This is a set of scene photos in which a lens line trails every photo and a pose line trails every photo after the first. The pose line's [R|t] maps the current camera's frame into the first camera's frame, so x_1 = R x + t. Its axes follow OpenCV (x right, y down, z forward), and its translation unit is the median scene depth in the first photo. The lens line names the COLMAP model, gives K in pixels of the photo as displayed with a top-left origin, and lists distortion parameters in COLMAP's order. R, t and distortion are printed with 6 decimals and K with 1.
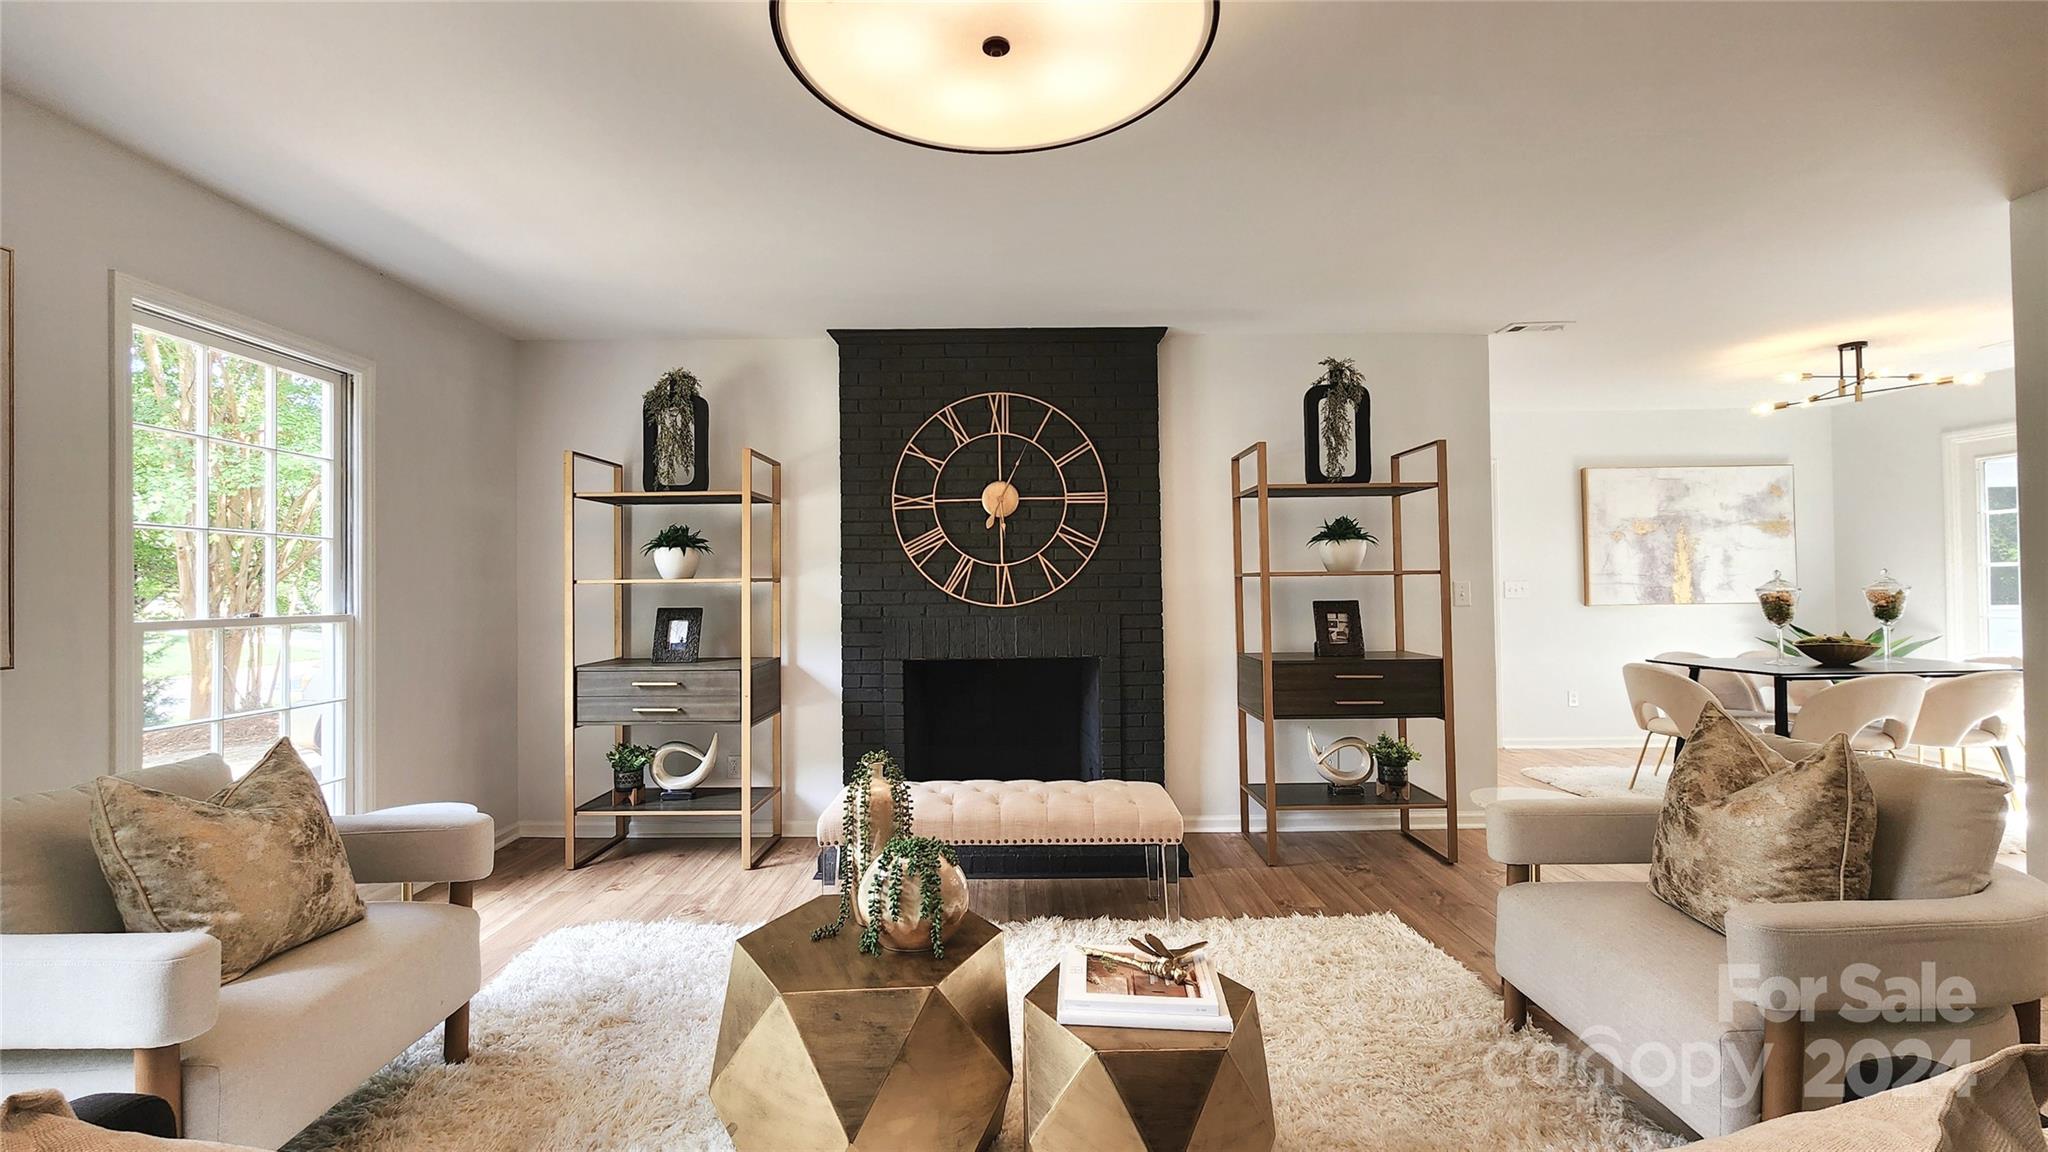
lens RADIAL K [[835.0, 0, 1016.3], [0, 835.0, 573.6], [0, 0, 1]] dist [-0.002801, -0.000756]
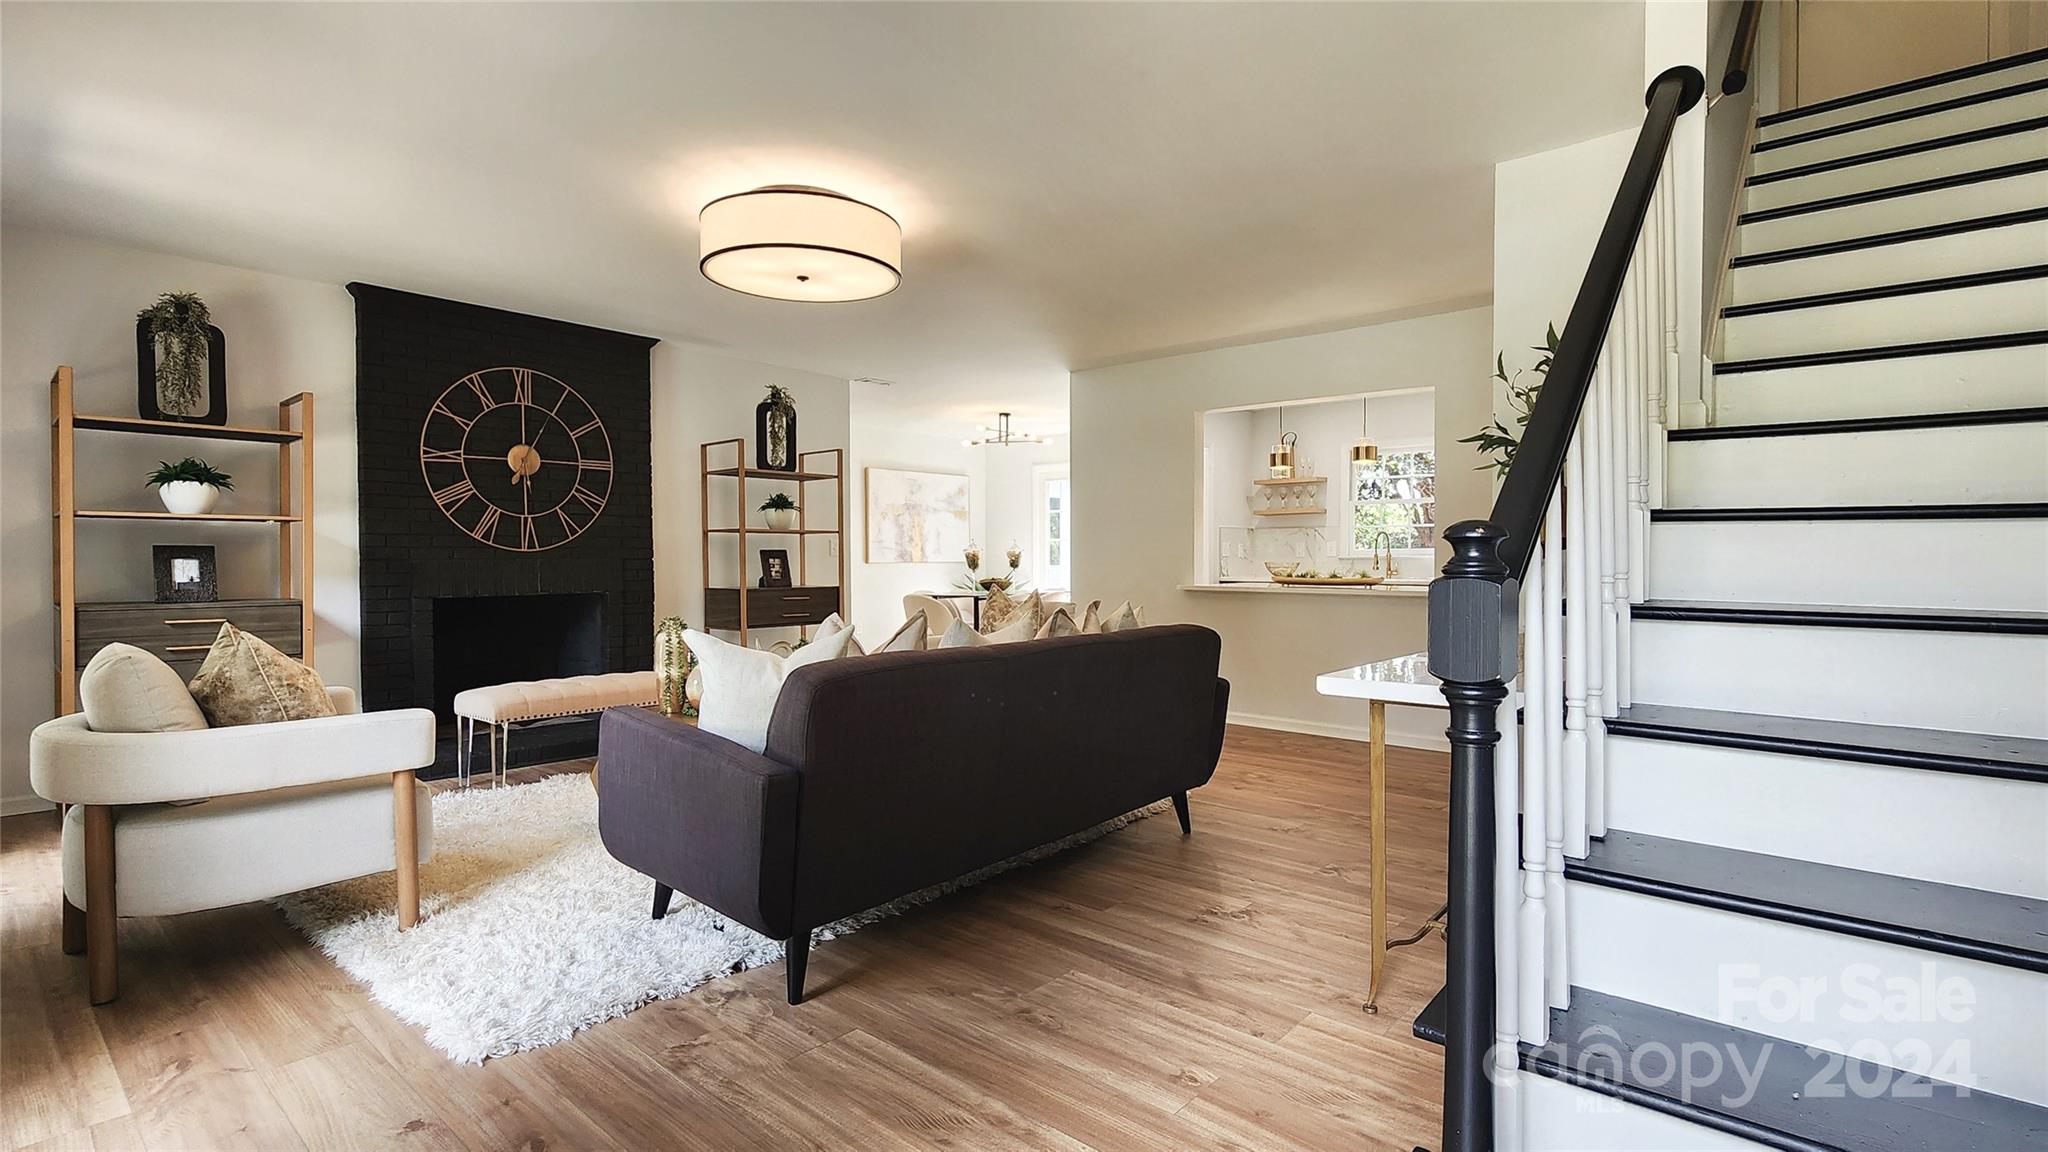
lens RADIAL K [[943.6, 0, 1003.8], [0, 943.6, 569.2], [0, 0, 1]] dist [0.014538, 0.000373]
pose [[0.667955, 0.001467, 0.744200, -0.560171], [-0.015203, 0.999816, 0.011674, 0.039169], [-0.744046, -0.019112, 0.667855, -0.398679]]
